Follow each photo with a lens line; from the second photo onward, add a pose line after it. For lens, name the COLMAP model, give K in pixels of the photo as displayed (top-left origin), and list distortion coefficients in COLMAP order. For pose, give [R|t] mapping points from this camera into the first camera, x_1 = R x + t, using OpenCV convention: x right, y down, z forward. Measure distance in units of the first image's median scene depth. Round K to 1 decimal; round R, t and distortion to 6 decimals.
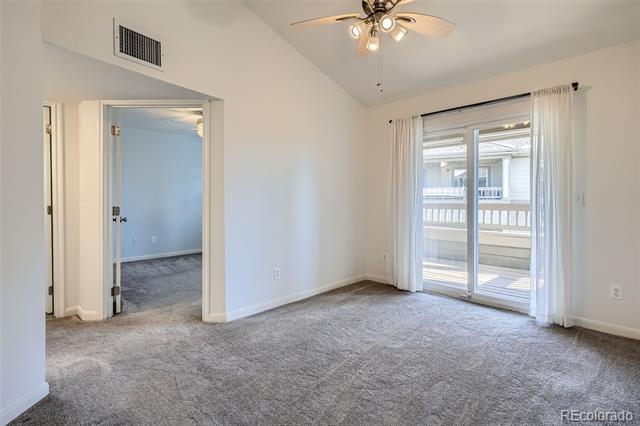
lens RADIAL K [[315.7, 0, 325.5], [0, 315.7, 200.9], [0, 0, 1]] dist [0.006088, -0.000947]
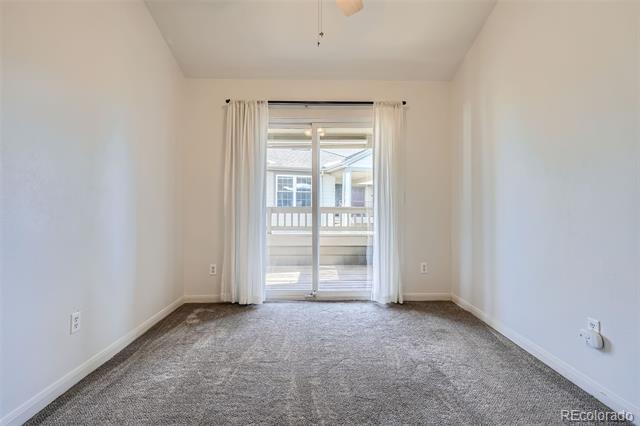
lens RADIAL K [[315.7, 0, 319.6], [0, 315.7, 207.9], [0, 0, 1]] dist [0.006088, -0.000947]
pose [[0.697016, 0.003365, 0.717048, -0.255324], [0.004236, 0.999952, -0.008811, 0.038421], [-0.717043, 0.009179, 0.696968, 0.314944]]
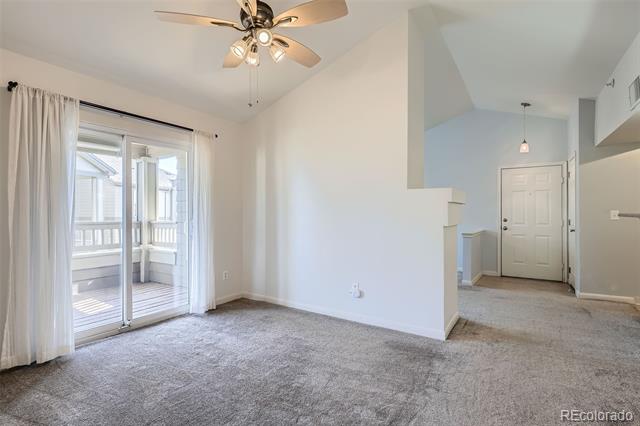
lens RADIAL K [[315.7, 0, 313.7], [0, 315.7, 212.9], [0, 0, 1]] dist [0.006088, -0.000947]
pose [[-0.190914, 0.004160, 0.981598, -0.560964], [0.008921, 0.999957, -0.002503, -0.011640], [-0.981566, 0.008279, -0.190943, 0.685857]]
